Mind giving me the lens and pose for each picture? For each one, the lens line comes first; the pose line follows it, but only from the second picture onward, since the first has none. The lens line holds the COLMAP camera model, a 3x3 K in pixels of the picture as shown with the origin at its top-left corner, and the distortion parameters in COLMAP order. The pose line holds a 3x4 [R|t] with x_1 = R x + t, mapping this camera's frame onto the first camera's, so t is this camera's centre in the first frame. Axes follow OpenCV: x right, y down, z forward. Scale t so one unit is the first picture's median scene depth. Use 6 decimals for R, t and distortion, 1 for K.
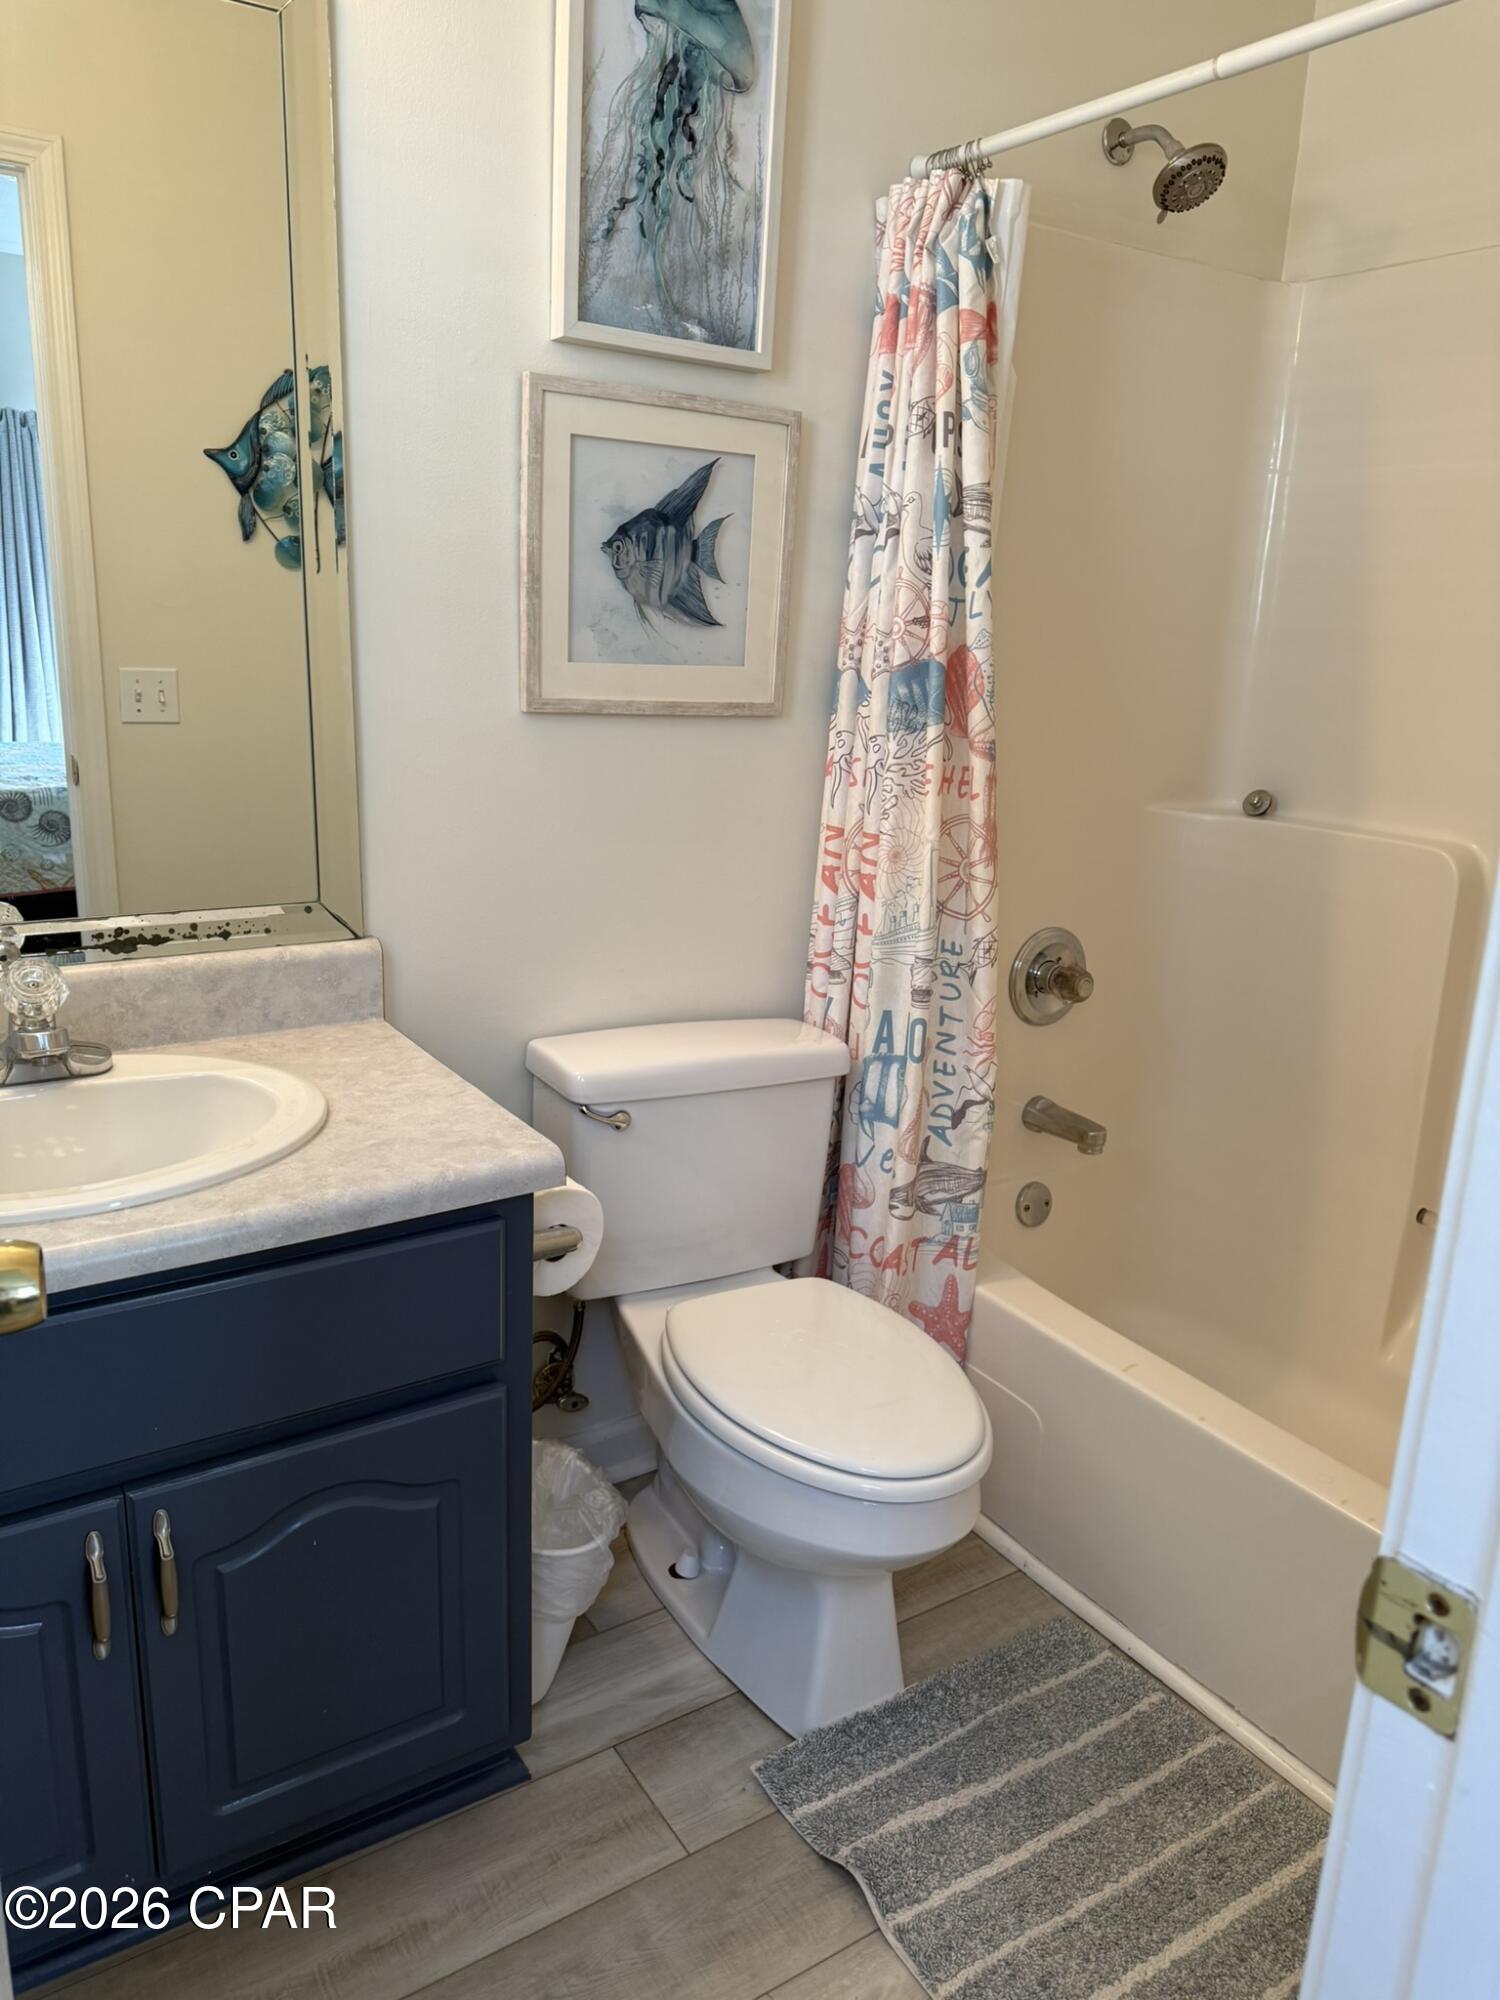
lens RADIAL K [[1417.0, 0, 747.8], [0, 1417.0, 1003.7], [0, 0, 1]] dist [0.027806, -0.027466]
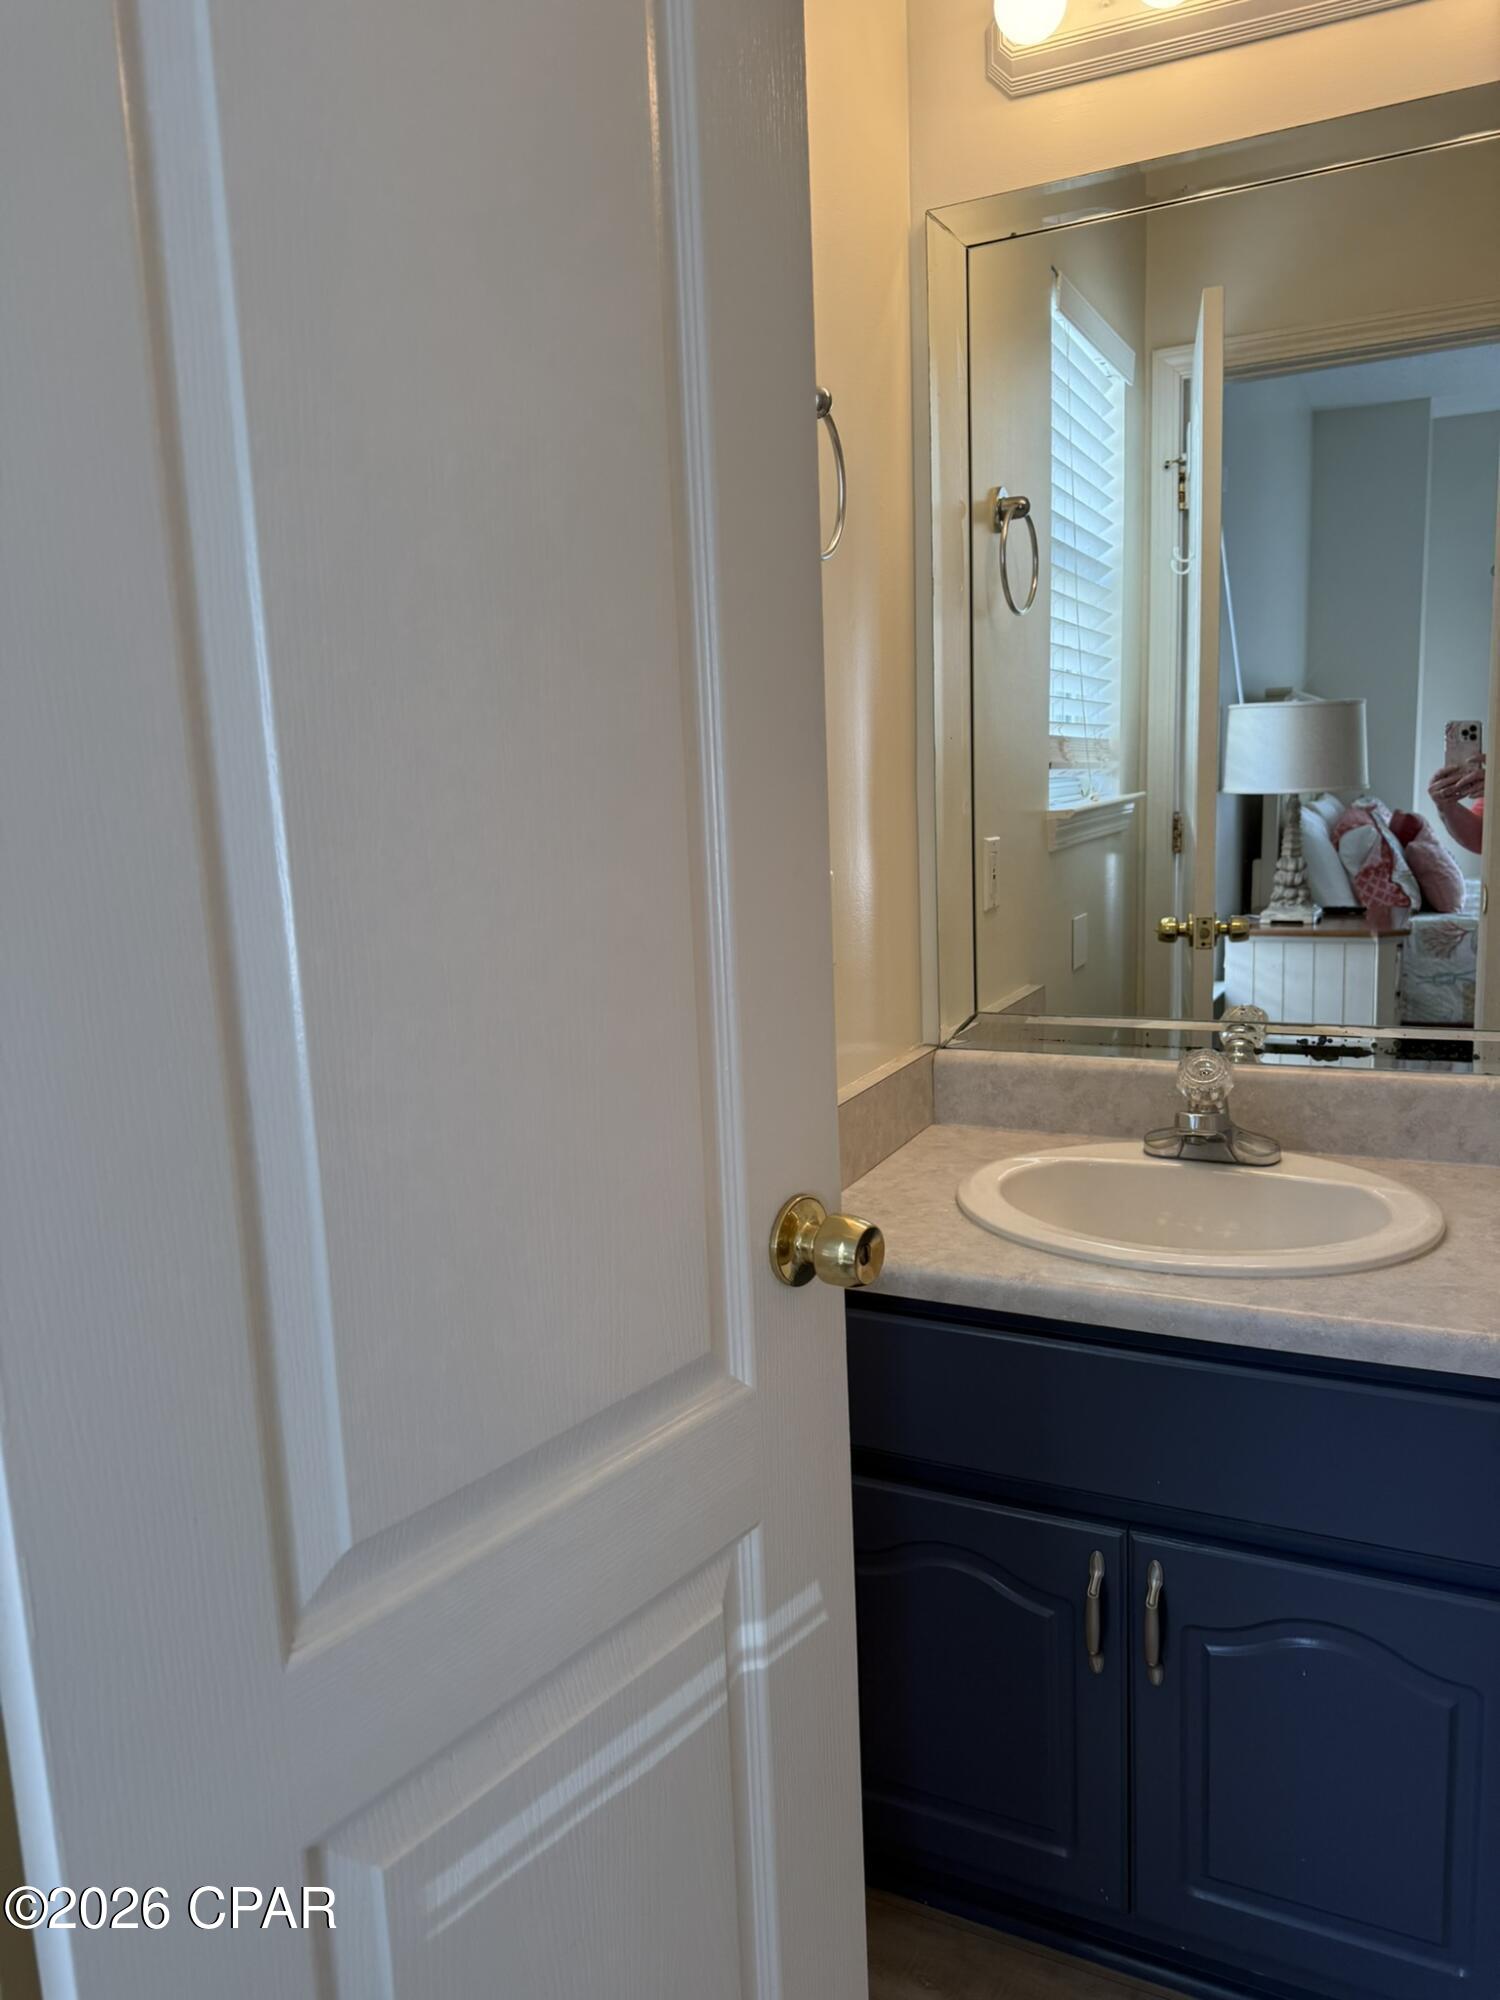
lens RADIAL K [[1417.0, 0, 747.7], [0, 1417.0, 998.2], [0, 0, 1]] dist [0.027806, -0.027466]
pose [[0.511672, 0.082471, -0.855214, 0.249967], [-0.165141, 0.986263, -0.003695, -0.007147], [0.843161, 0.143121, 0.518262, 0.096566]]
